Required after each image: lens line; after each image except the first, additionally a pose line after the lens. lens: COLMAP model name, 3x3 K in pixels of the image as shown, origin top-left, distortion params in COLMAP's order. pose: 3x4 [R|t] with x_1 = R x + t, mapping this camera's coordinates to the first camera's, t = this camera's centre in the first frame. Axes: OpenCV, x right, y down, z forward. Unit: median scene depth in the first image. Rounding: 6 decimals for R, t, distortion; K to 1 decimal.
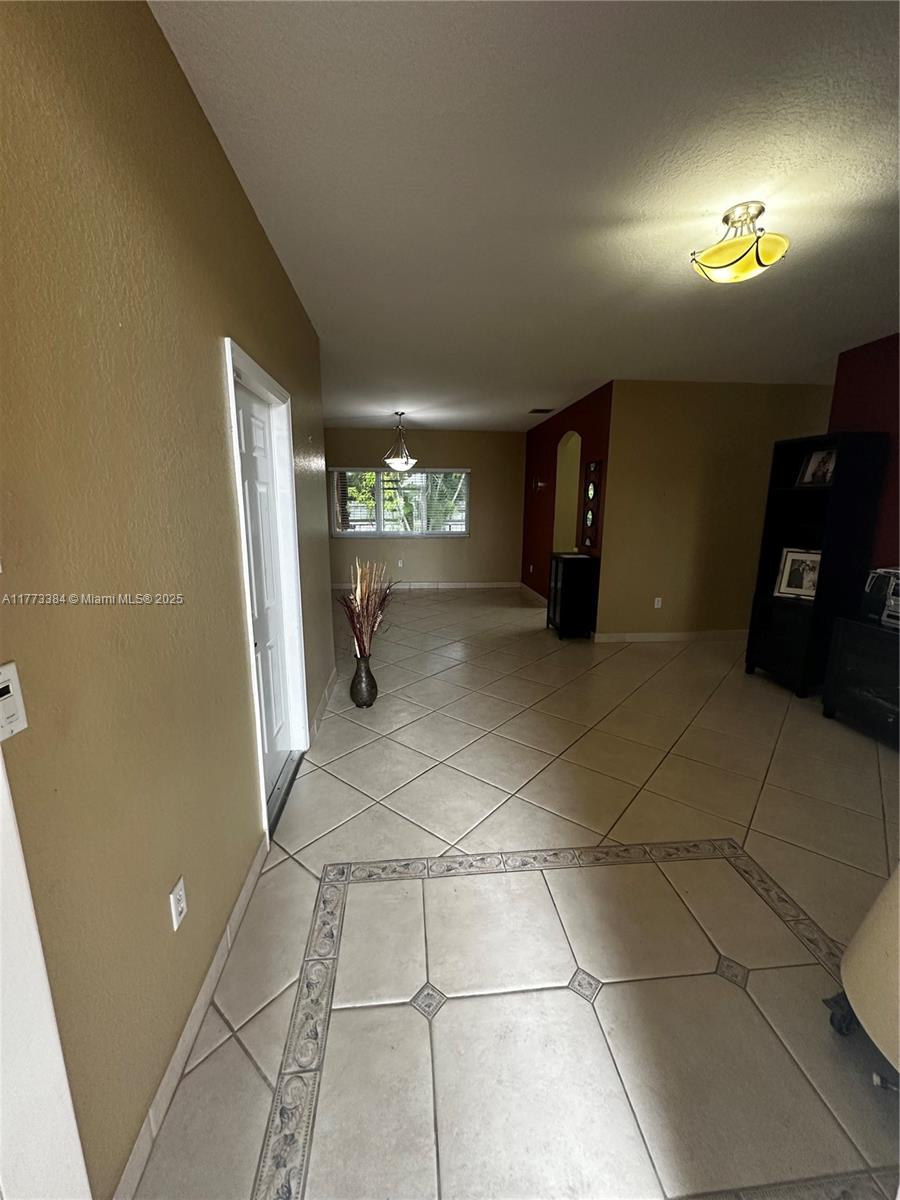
lens RADIAL K [[479.3, 0, 450.0], [0, 479.3, 600.0], [0, 0, 1]] dist [0.000393, 0.000070]
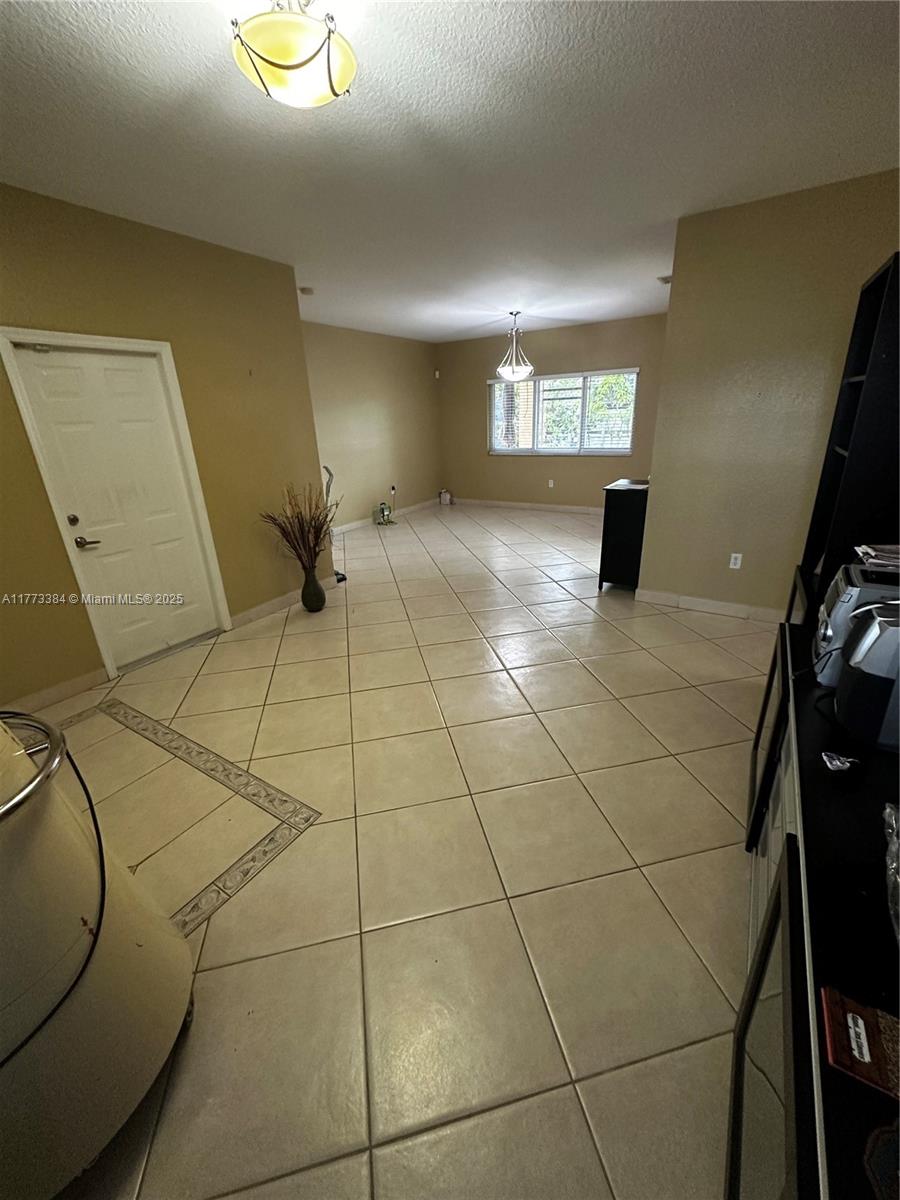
lens RADIAL K [[479.3, 0, 450.0], [0, 479.3, 600.0], [0, 0, 1]] dist [0.000393, 0.000070]
pose [[0.793654, 0.188126, -0.578551, 0.516992], [-0.087174, 0.976340, 0.197890, -0.040404], [0.602091, -0.106622, 0.791276, 0.200086]]
